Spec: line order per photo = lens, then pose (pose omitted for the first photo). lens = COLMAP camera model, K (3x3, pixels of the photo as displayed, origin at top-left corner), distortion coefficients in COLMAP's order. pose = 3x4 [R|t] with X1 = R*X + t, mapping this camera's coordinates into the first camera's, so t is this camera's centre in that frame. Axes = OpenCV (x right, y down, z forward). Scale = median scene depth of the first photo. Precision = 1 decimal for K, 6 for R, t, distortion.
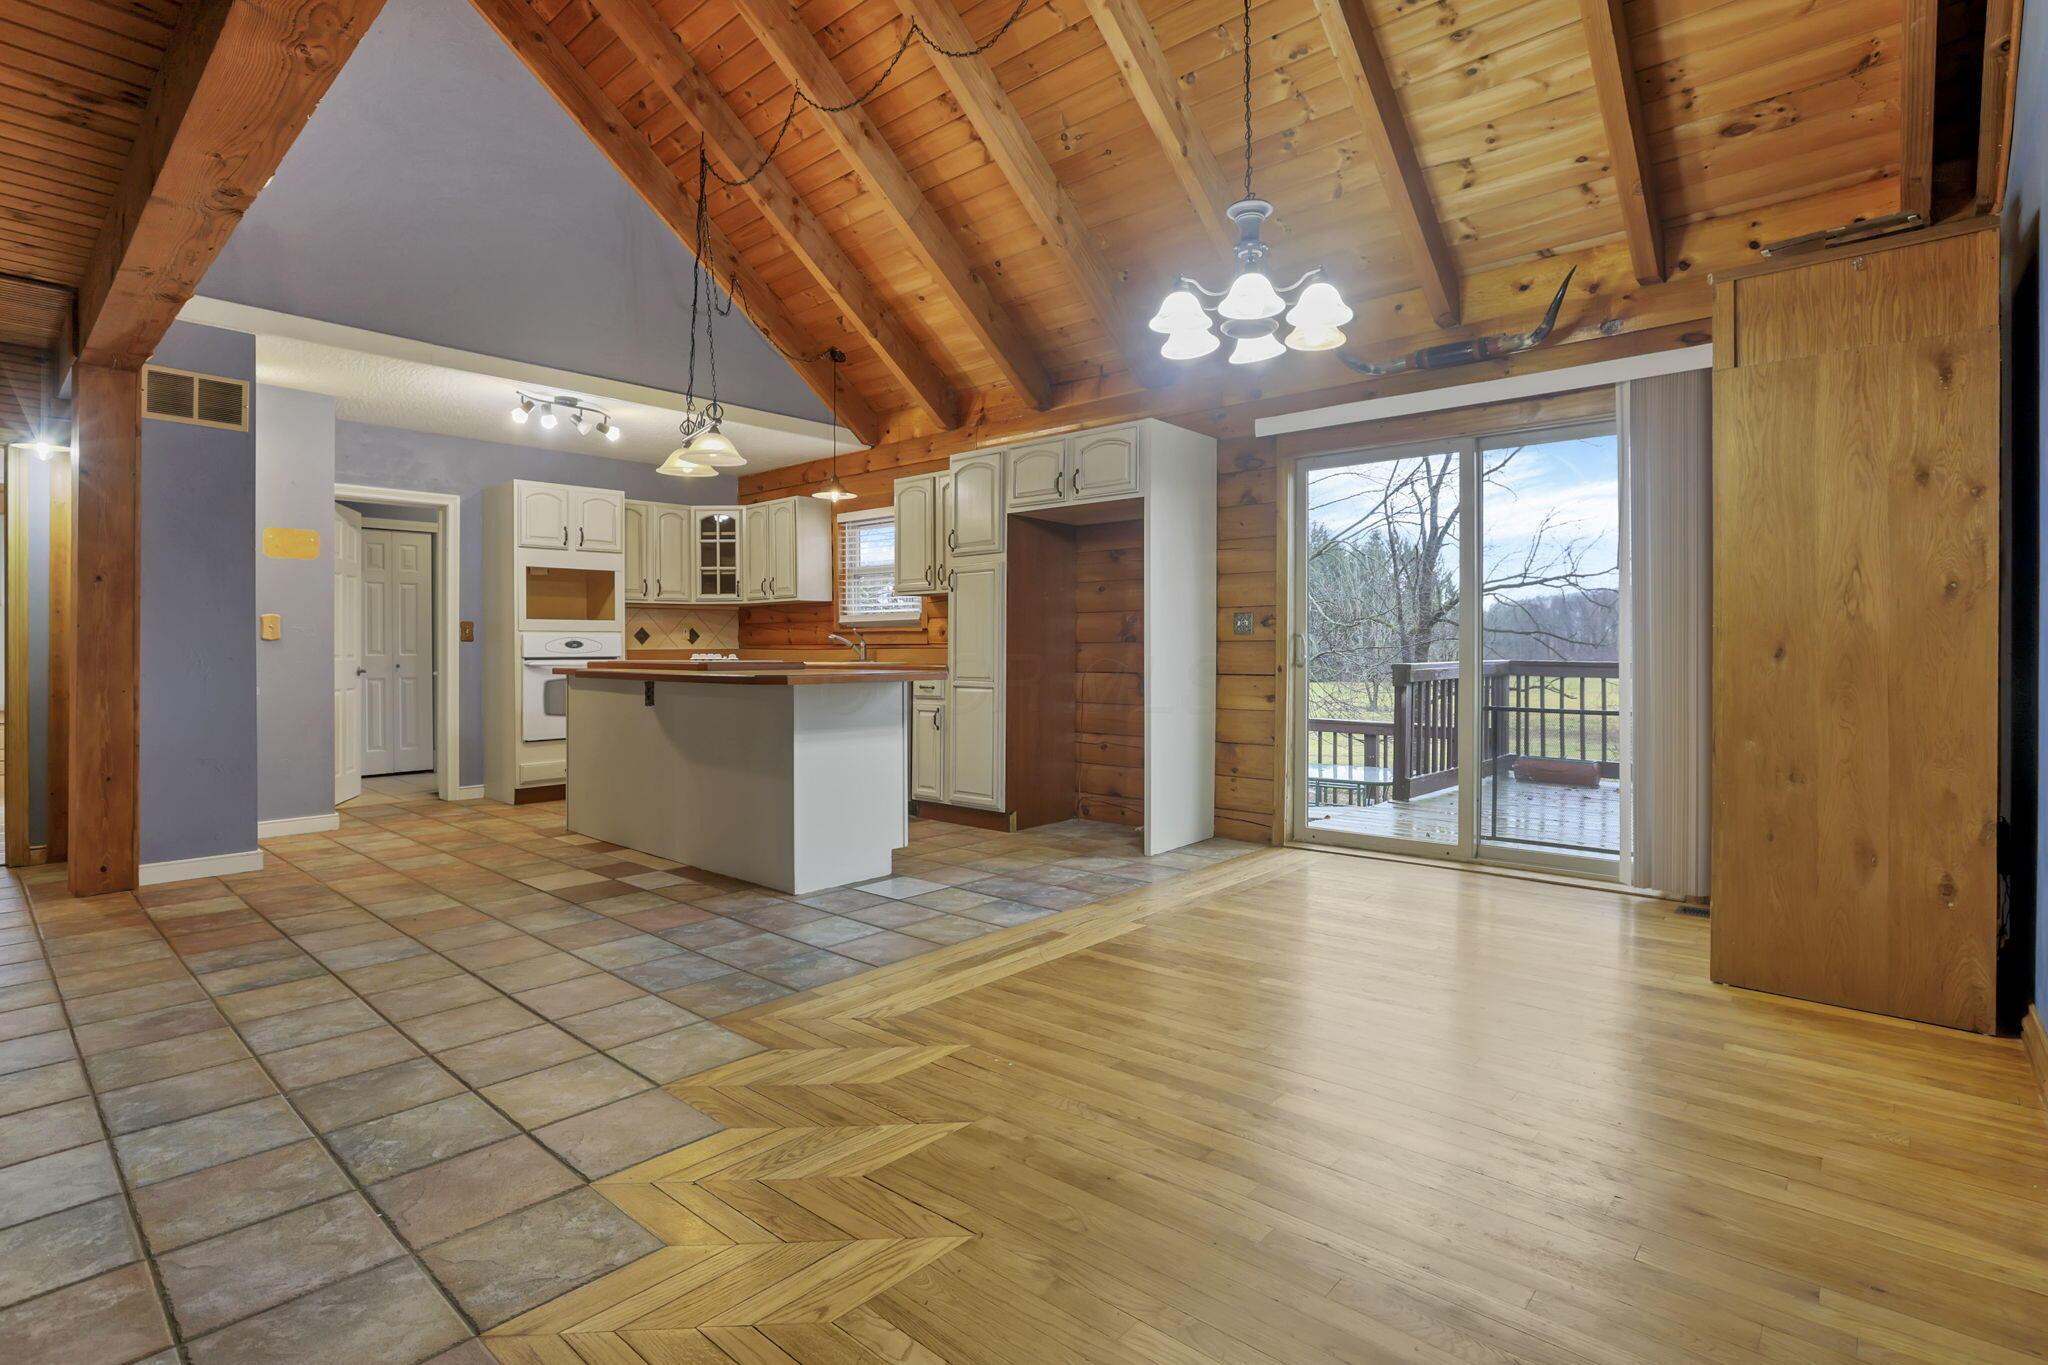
lens RADIAL K [[976.8, 0, 1015.4], [0, 976.8, 662.4], [0, 0, 1]] dist [-0.018264, 0.001552]
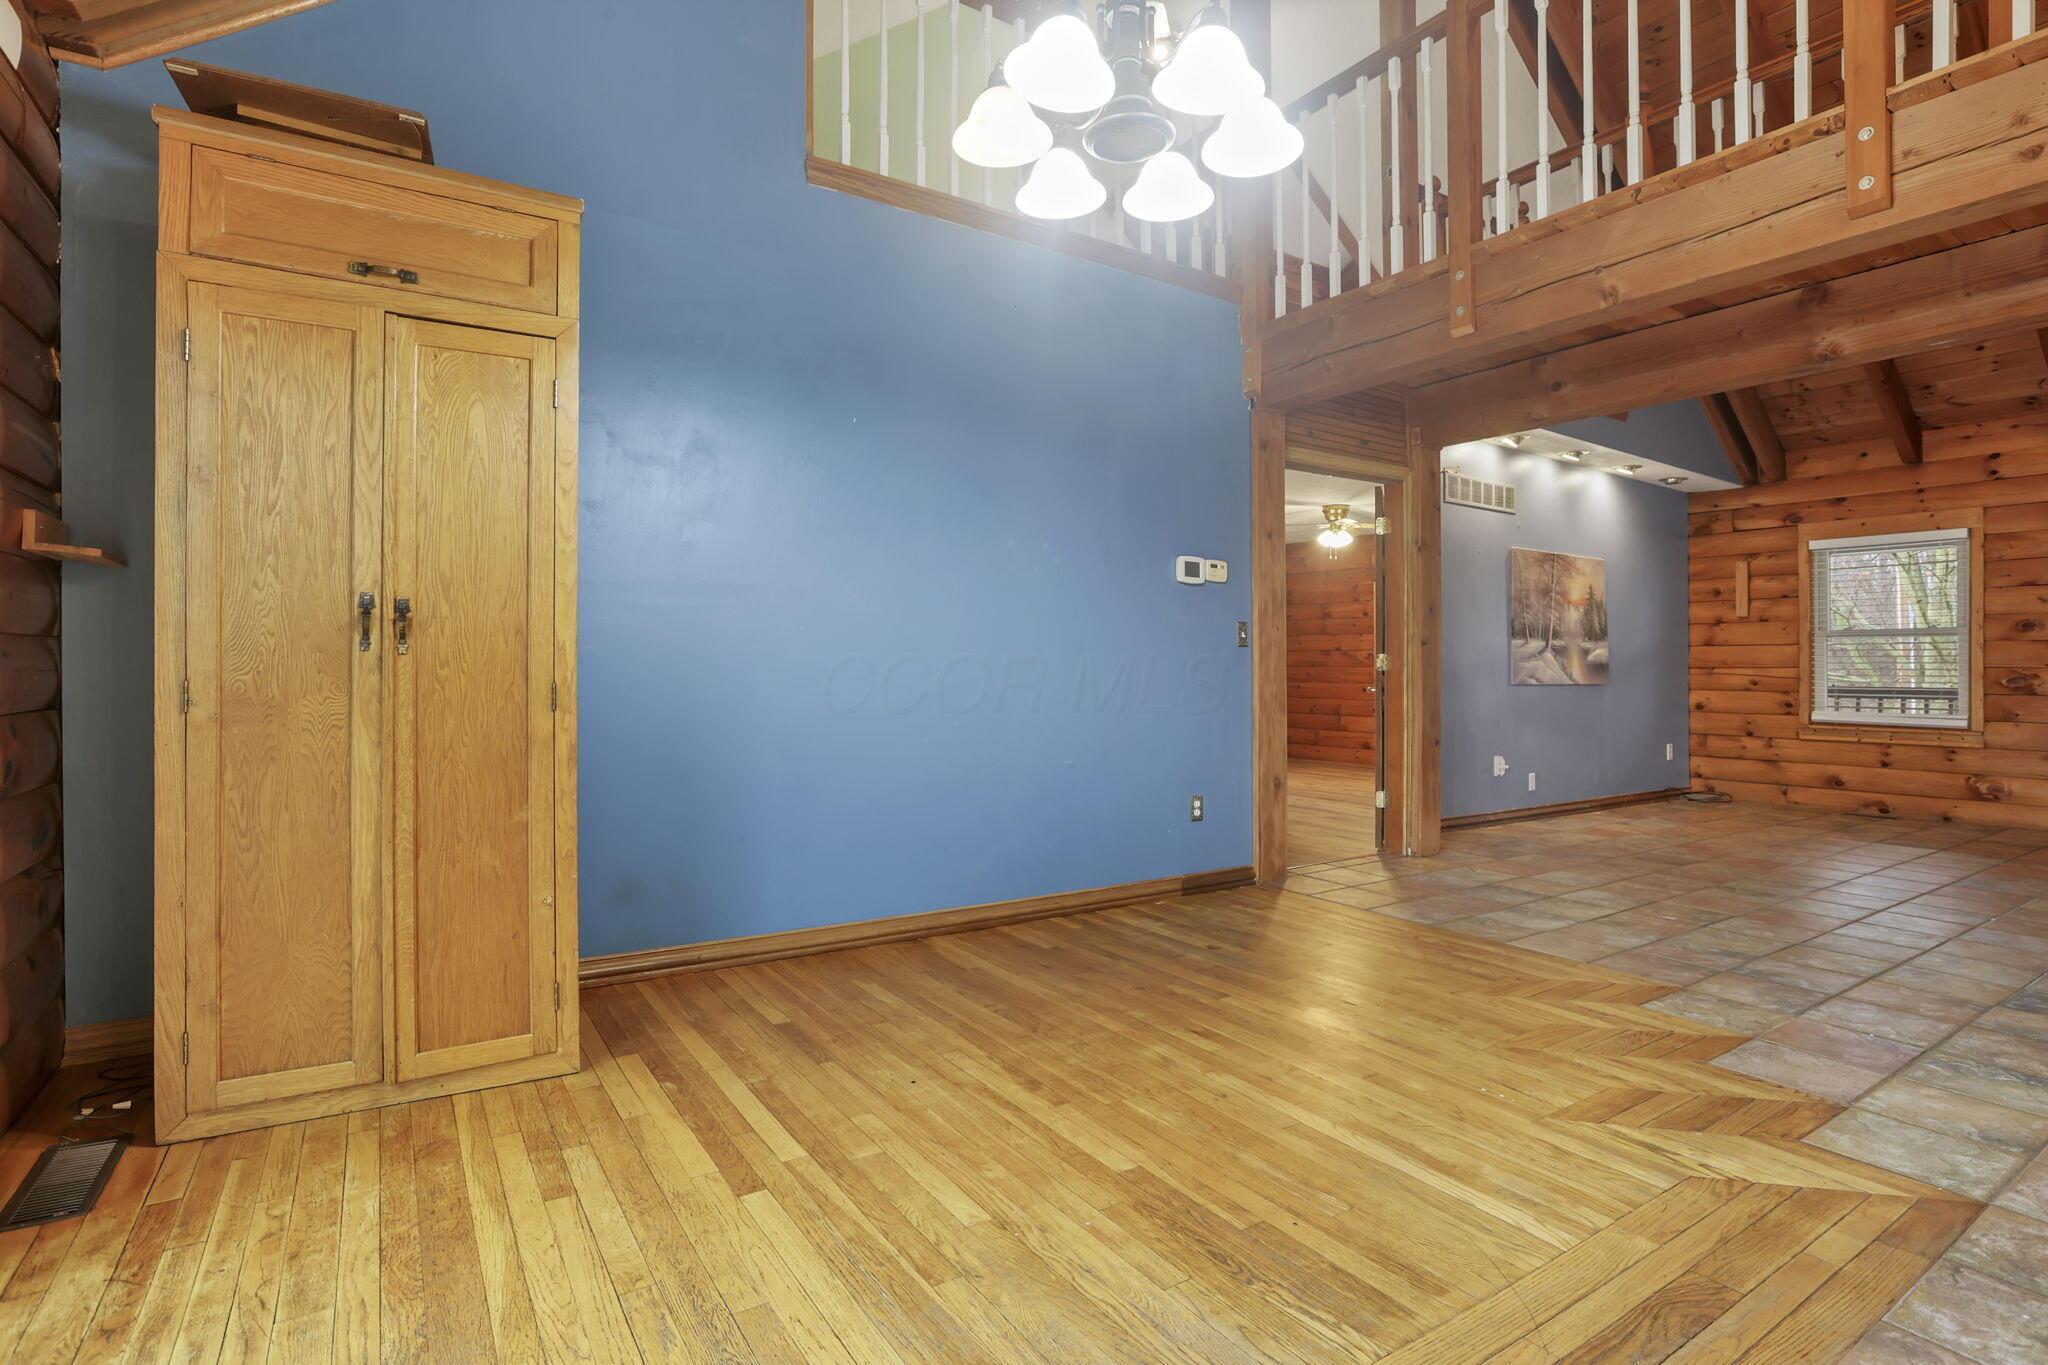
lens RADIAL K [[976.8, 0, 1020.2], [0, 976.8, 652.0], [0, 0, 1]] dist [-0.018264, 0.001552]
pose [[-0.967542, -0.002216, 0.252702, 0.107087], [-0.004435, 0.999956, -0.008209, -0.009330], [-0.252673, -0.009063, -0.967509, 1.102555]]
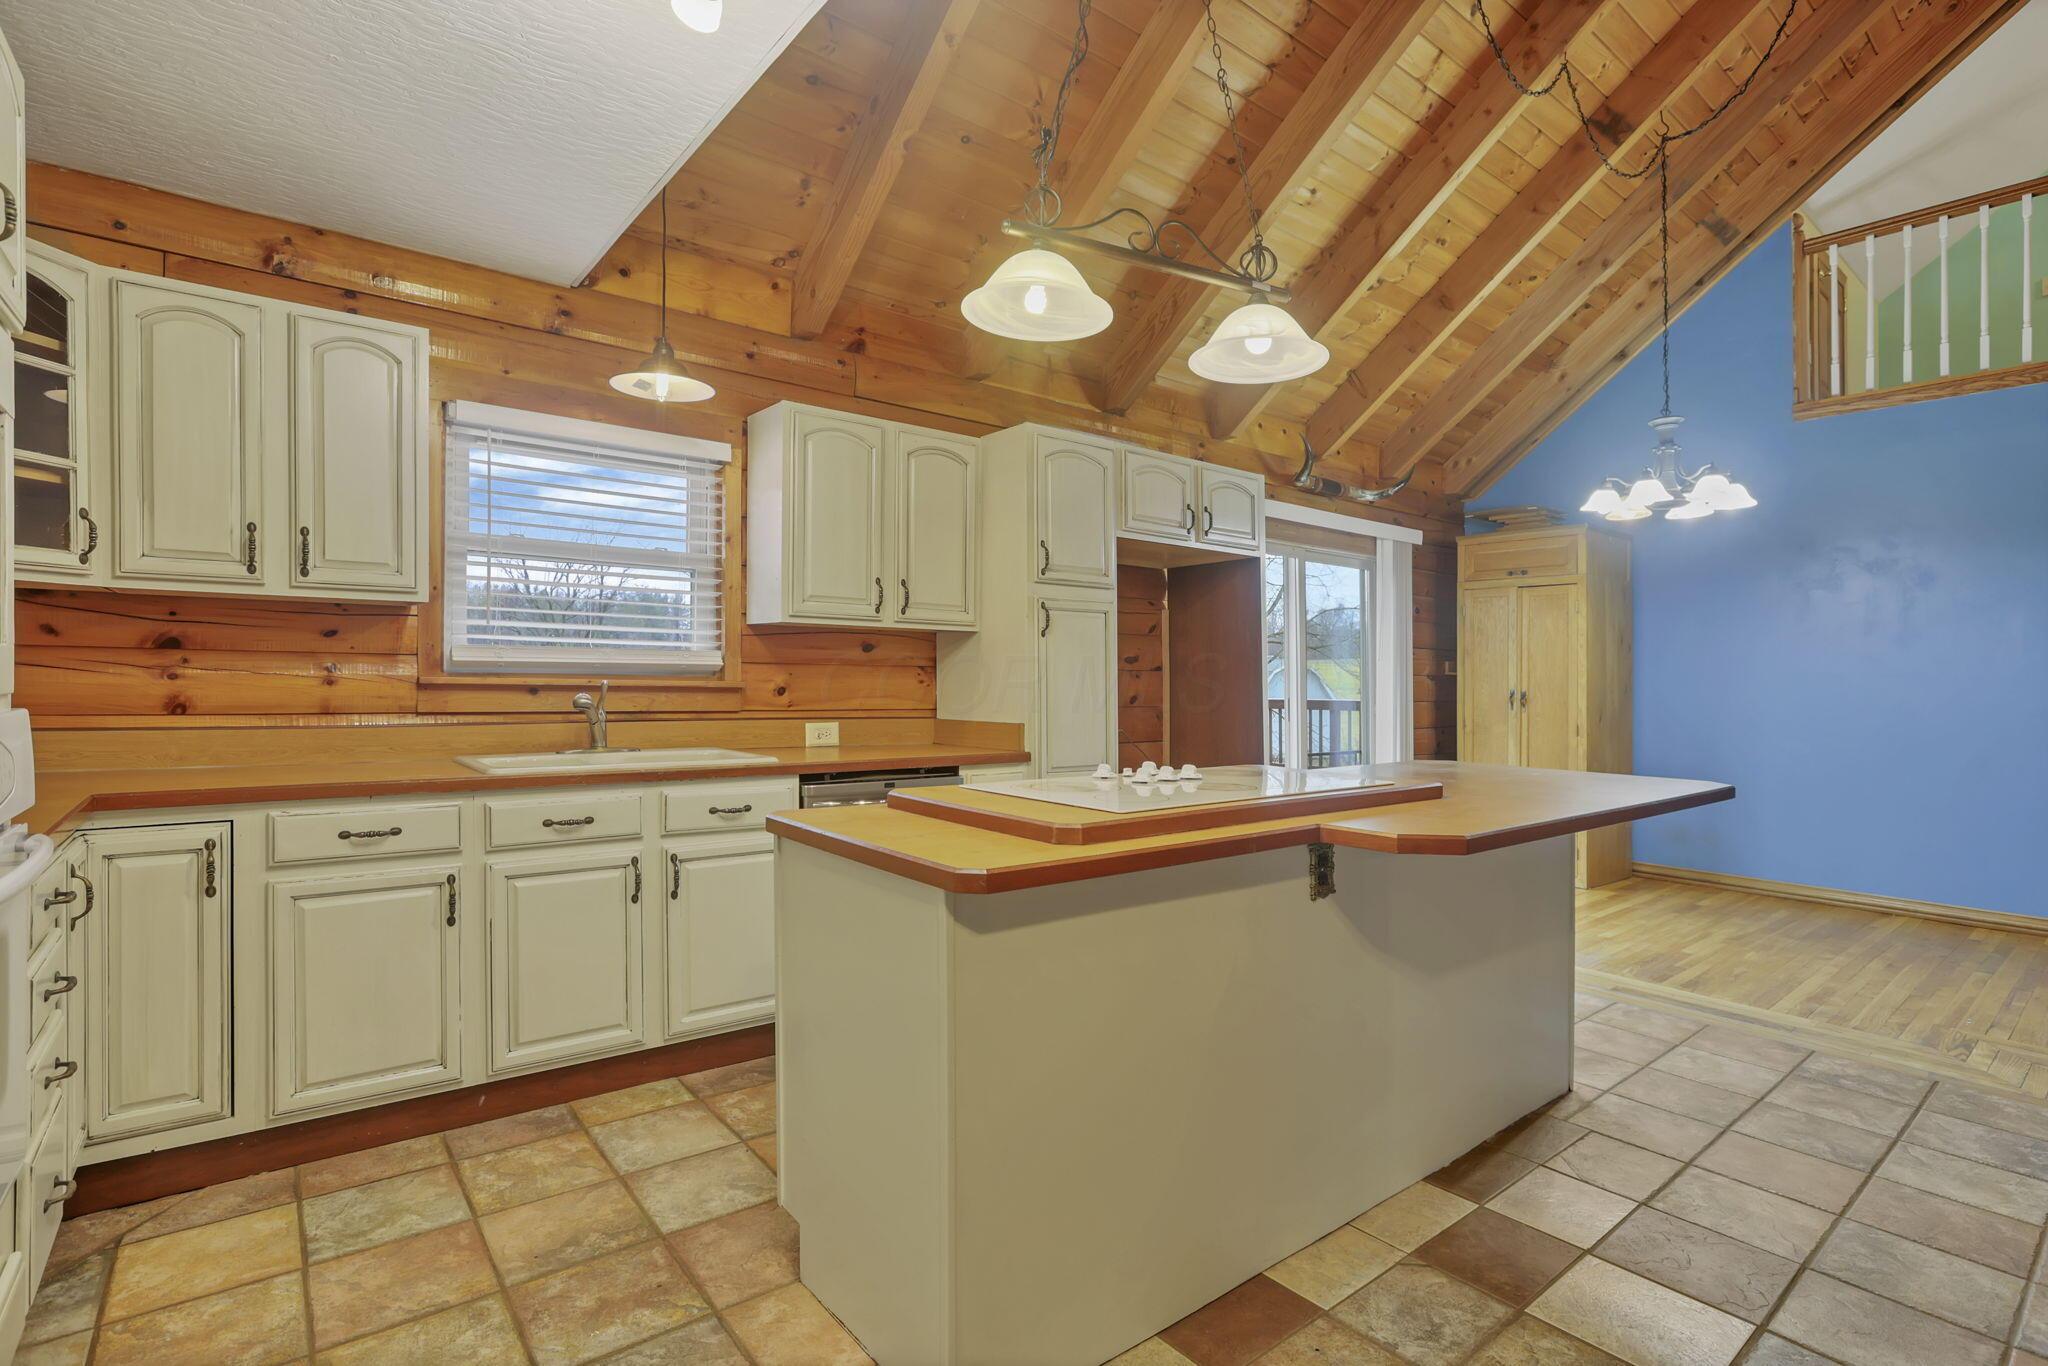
lens RADIAL K [[976.8, 0, 1006.8], [0, 976.8, 683.4], [0, 0, 1]] dist [-0.018264, 0.001552]
pose [[0.173399, -0.008228, 0.984817, -0.912216], [-0.003672, 0.999953, 0.009001, -0.059872], [-0.984845, -0.005177, 0.173361, 1.175819]]
